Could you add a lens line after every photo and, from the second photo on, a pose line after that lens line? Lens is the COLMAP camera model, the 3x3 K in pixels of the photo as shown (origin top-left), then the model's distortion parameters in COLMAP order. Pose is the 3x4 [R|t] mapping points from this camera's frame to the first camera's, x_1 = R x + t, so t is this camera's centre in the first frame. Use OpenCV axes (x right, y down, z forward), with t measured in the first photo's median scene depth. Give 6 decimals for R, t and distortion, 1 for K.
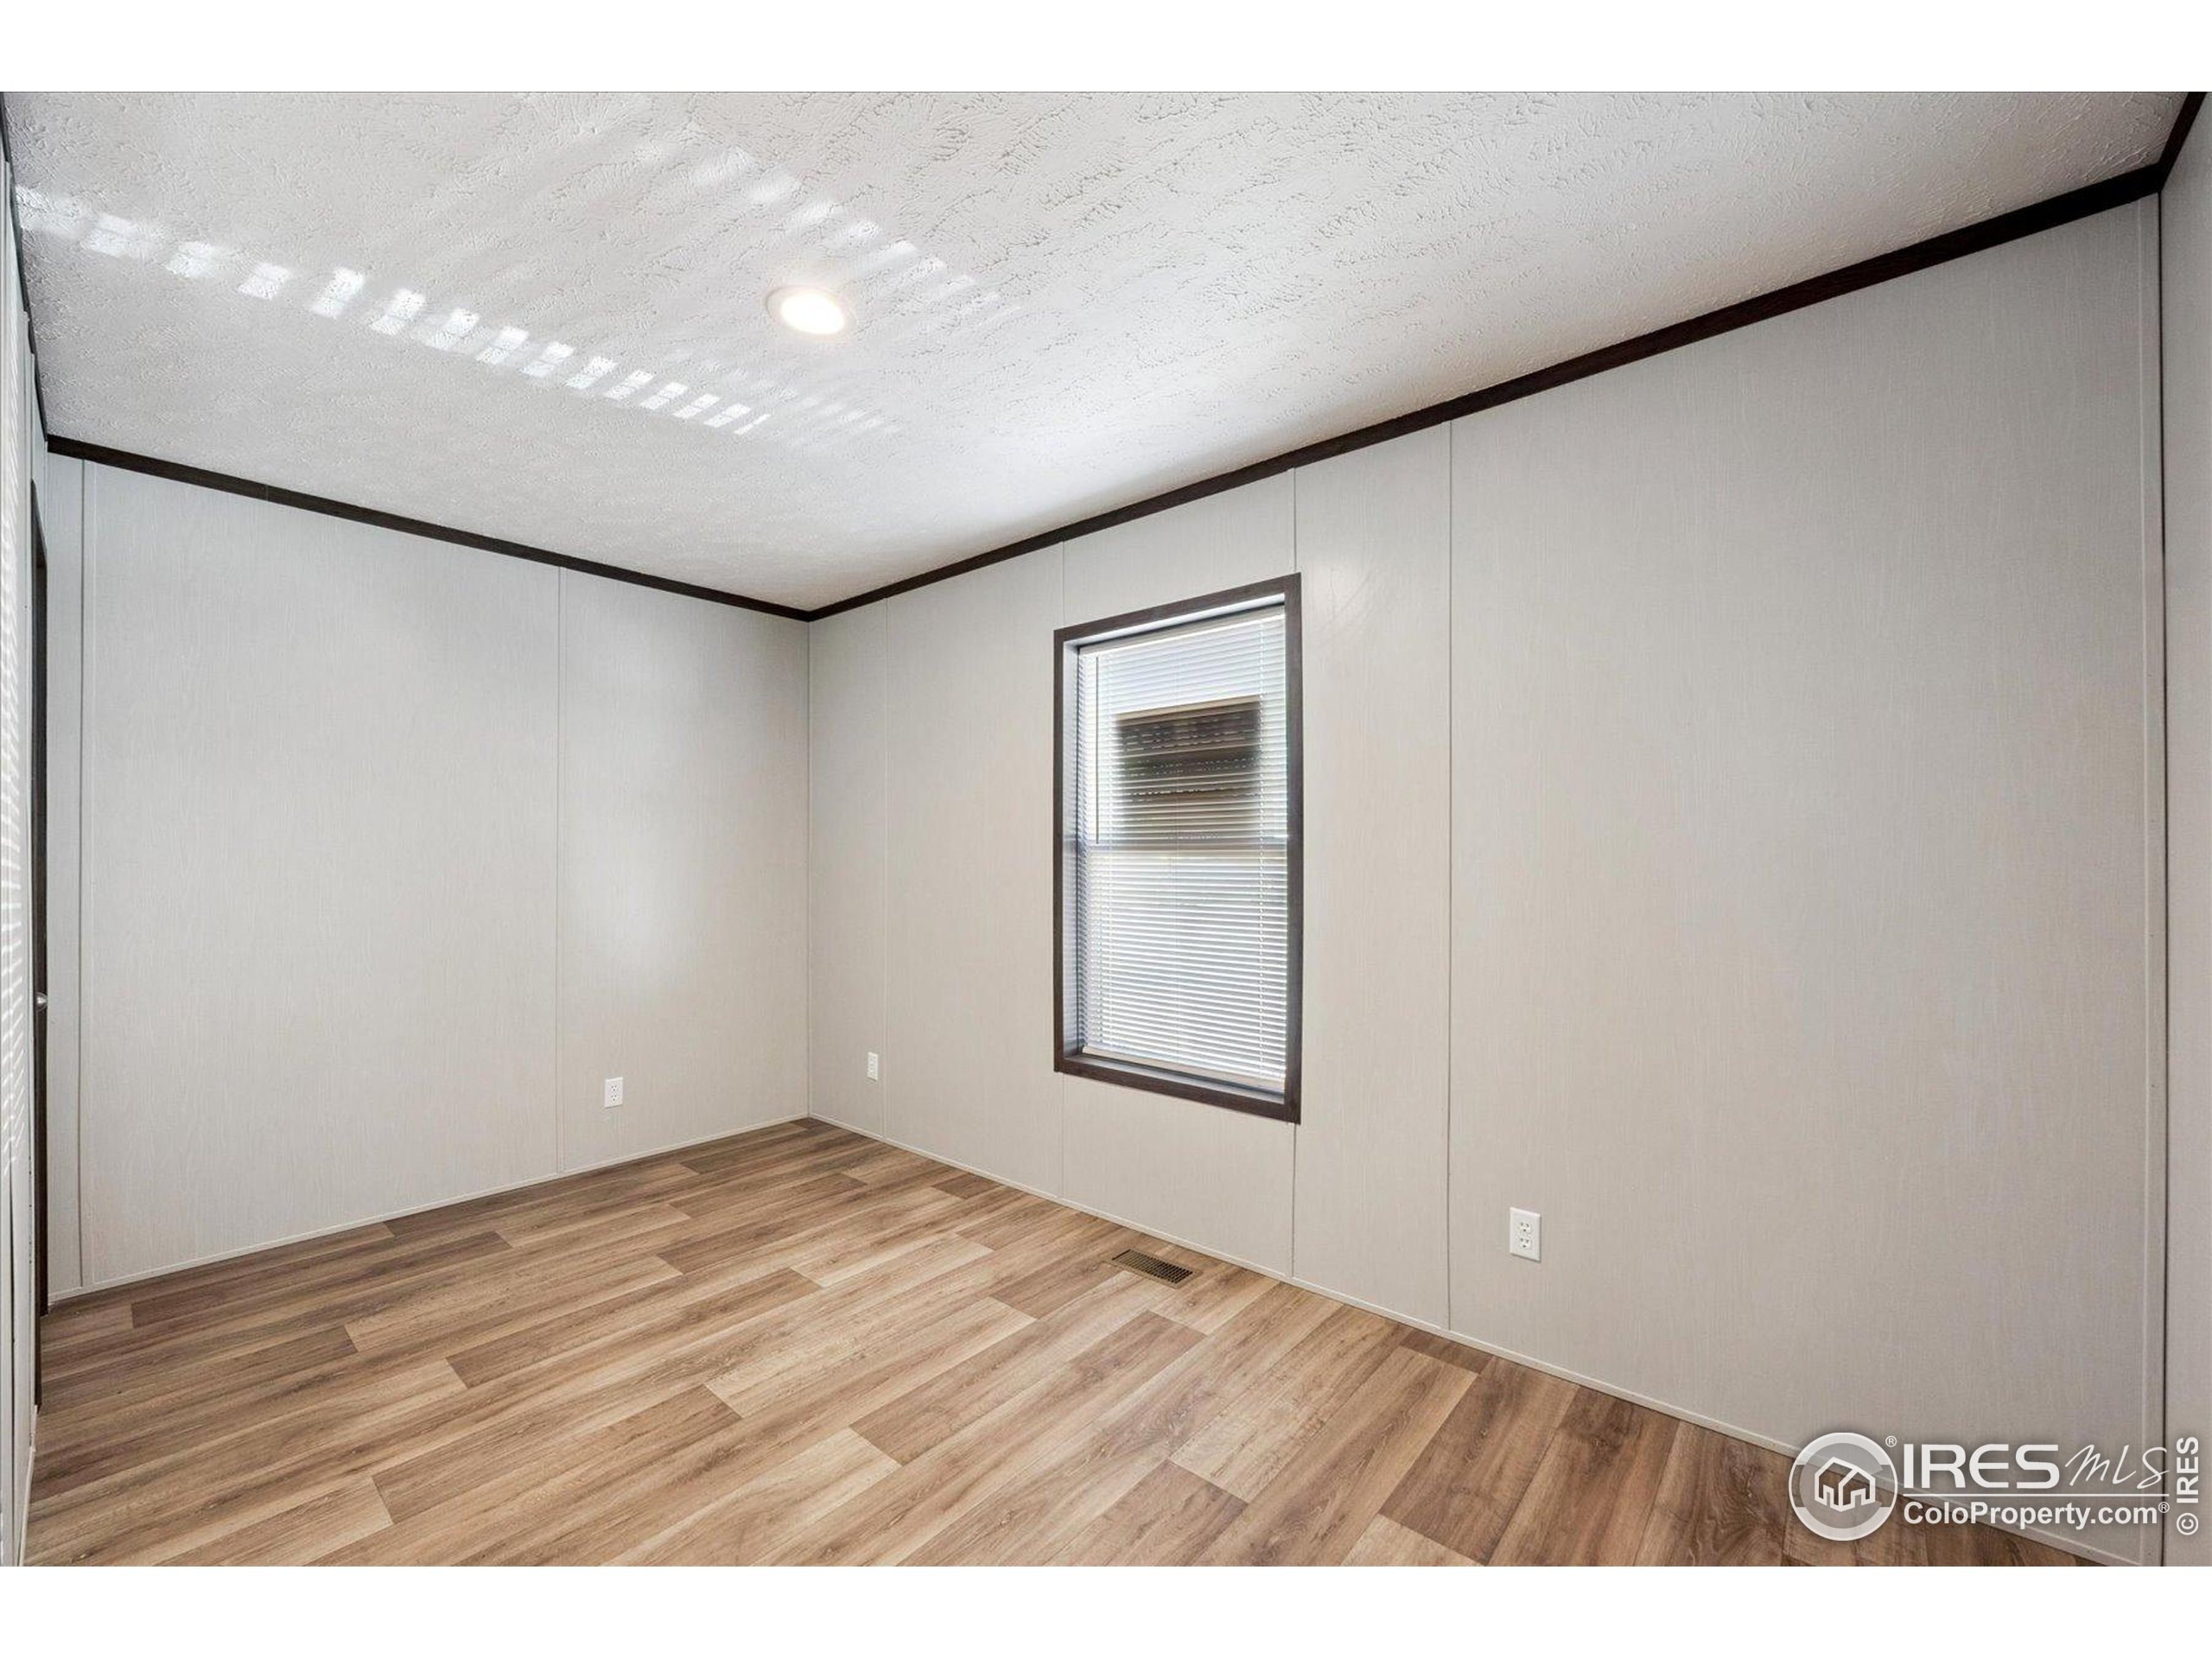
lens RADIAL K [[890.1, 0, 1111.8], [0, 890.1, 802.0], [0, 0, 1]] dist [0.007176, 0.001165]
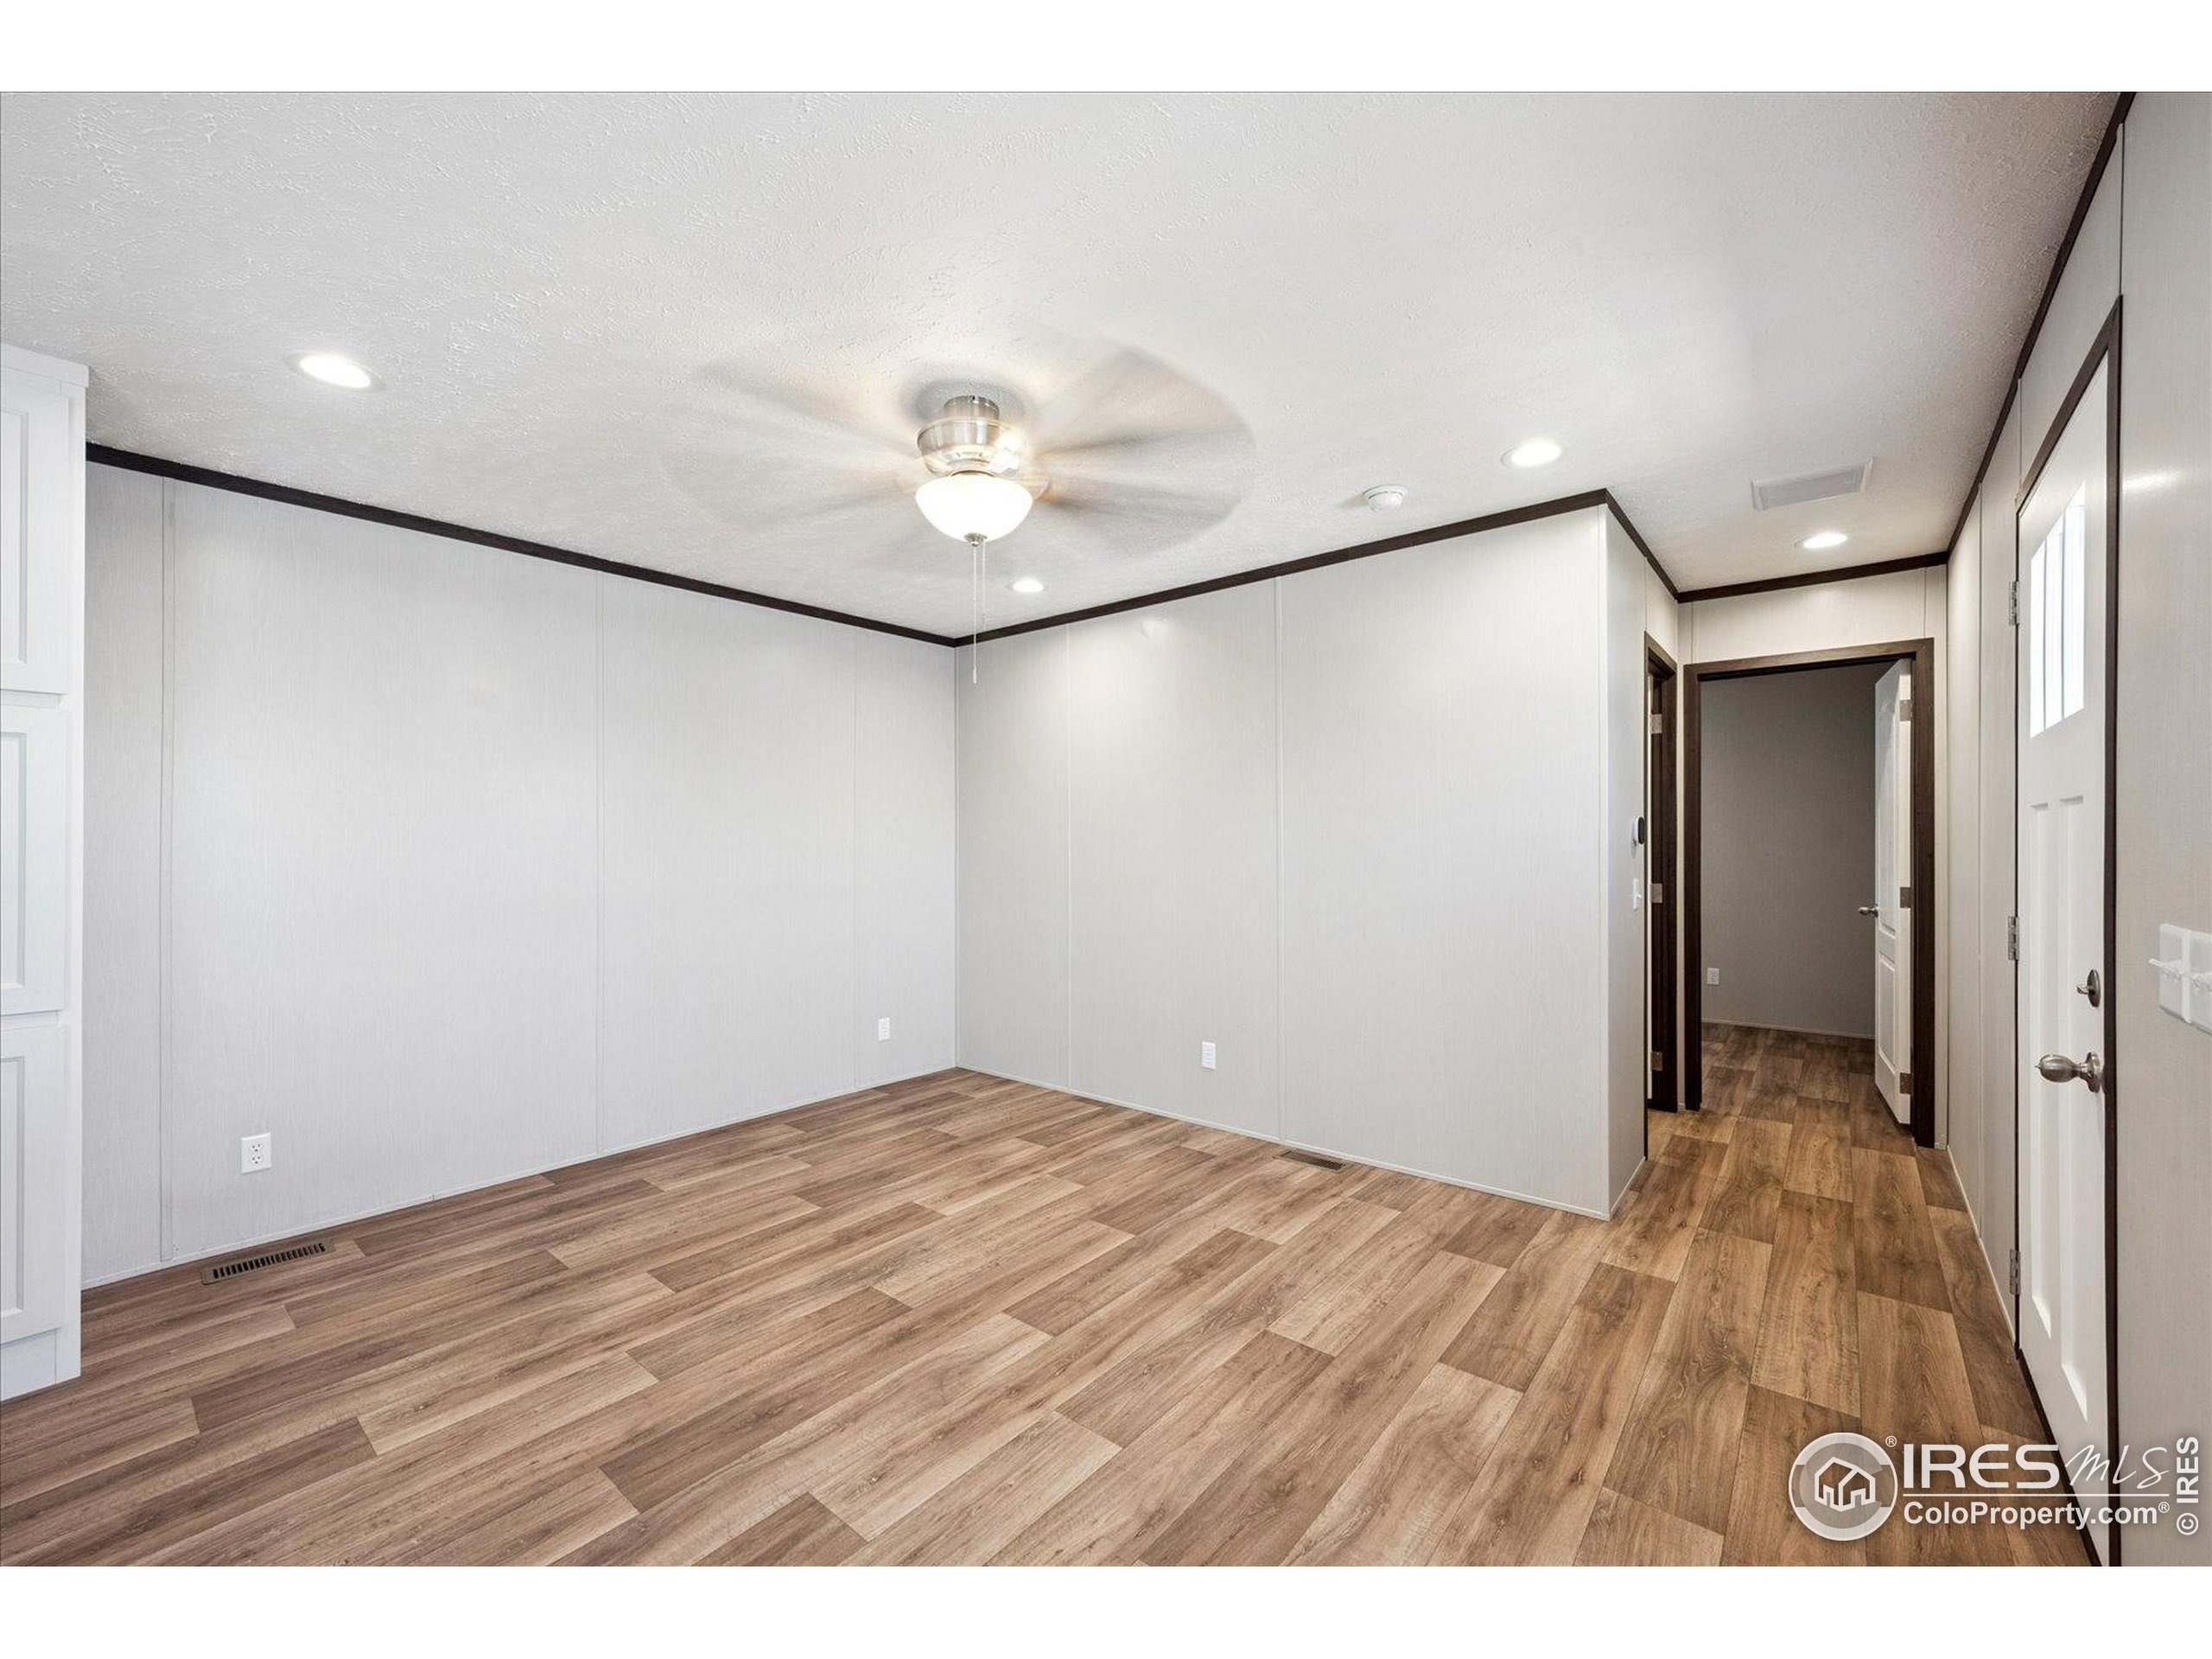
lens RADIAL K [[890.1, 0, 1122.5], [0, 890.1, 840.6], [0, 0, 1]] dist [0.007176, 0.001165]
pose [[0.999733, -0.010250, 0.020708, -0.140245], [0.009082, 0.998405, 0.055715, -0.012000], [-0.021246, -0.055512, 0.998232, -0.177047]]
